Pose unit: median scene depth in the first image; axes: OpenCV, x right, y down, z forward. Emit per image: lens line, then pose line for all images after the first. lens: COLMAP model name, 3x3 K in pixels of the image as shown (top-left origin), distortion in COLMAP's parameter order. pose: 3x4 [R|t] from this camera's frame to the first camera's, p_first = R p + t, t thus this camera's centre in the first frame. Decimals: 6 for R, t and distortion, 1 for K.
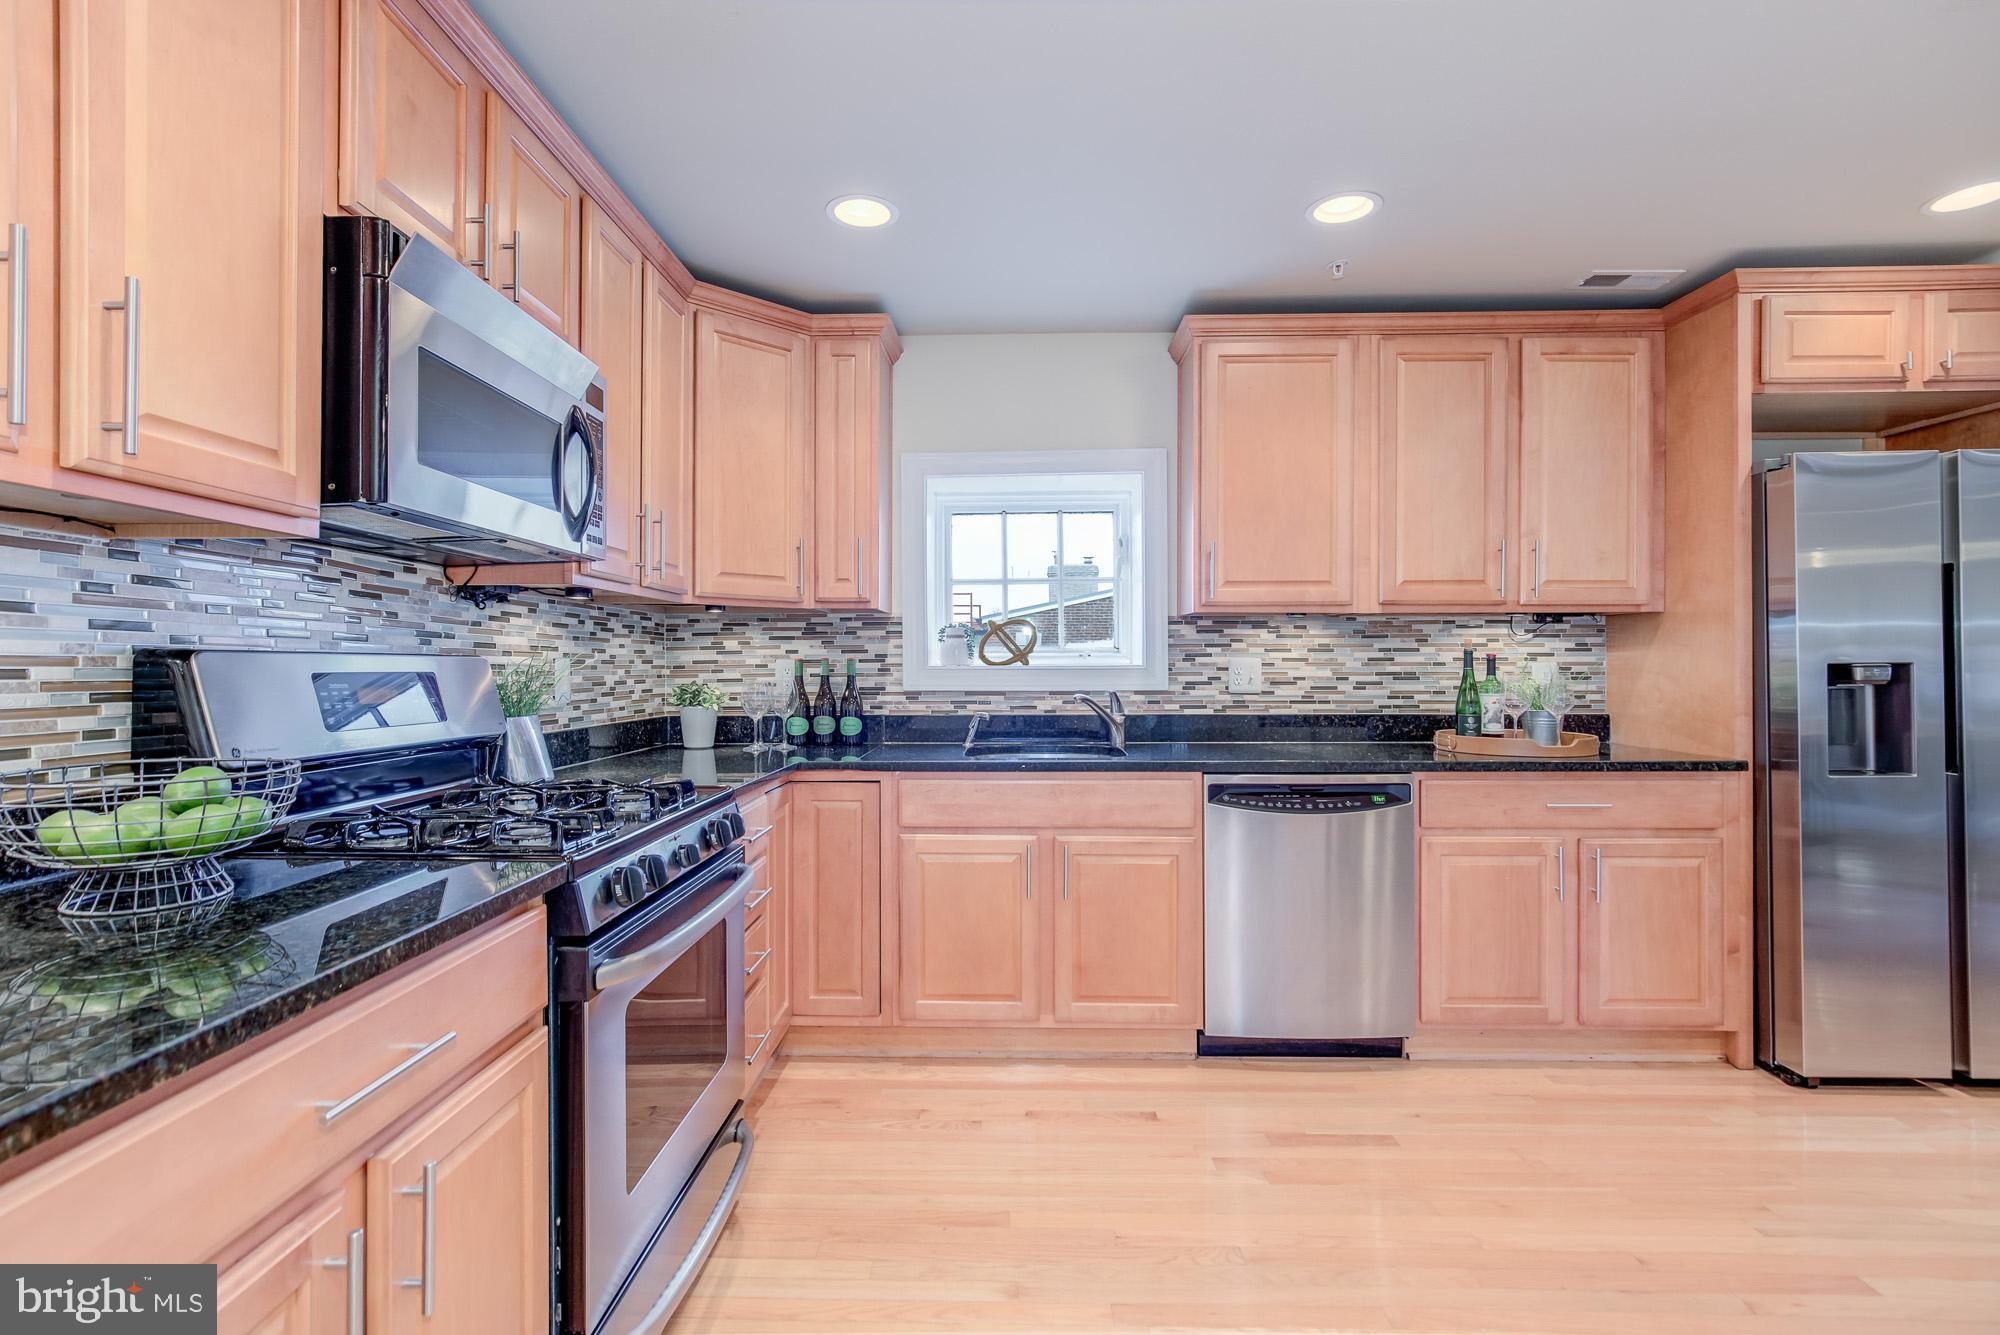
lens RADIAL K [[884.9, 0, 1003.5], [0, 884.9, 659.2], [0, 0, 1]] dist [-0.013987, 0.007576]
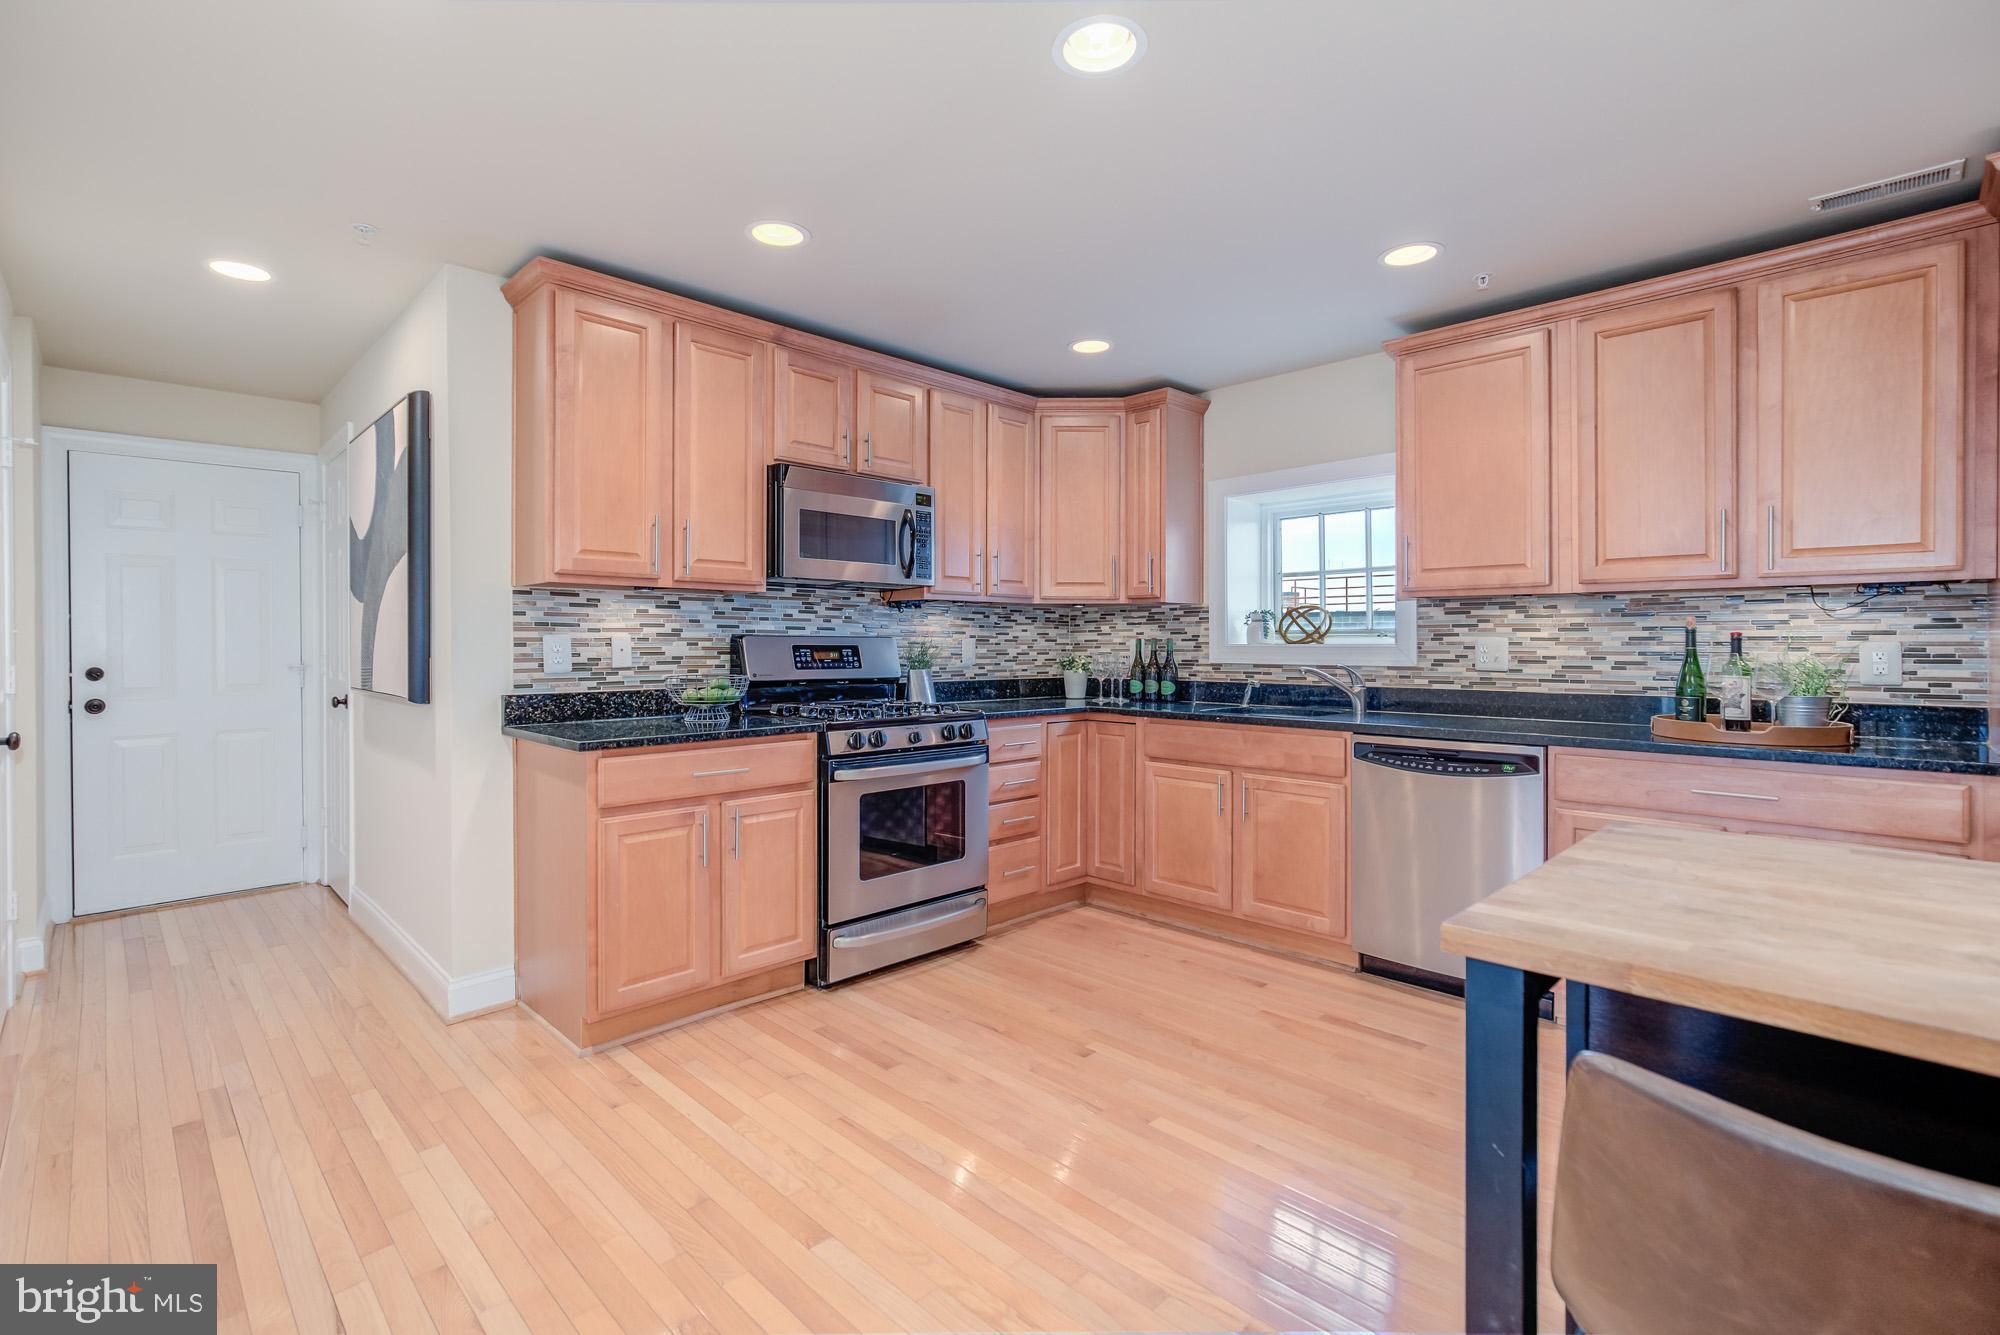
lens RADIAL K [[895.4, 0, 1039.9], [0, 895.4, 639.6], [0, 0, 1]] dist [0.001126, 0.000311]
pose [[0.748733, -0.000240, -0.662872, 0.643841], [0.000562, 1.000000, 0.000273, 0.000744], [0.662872, -0.000577, 0.748733, -0.178378]]
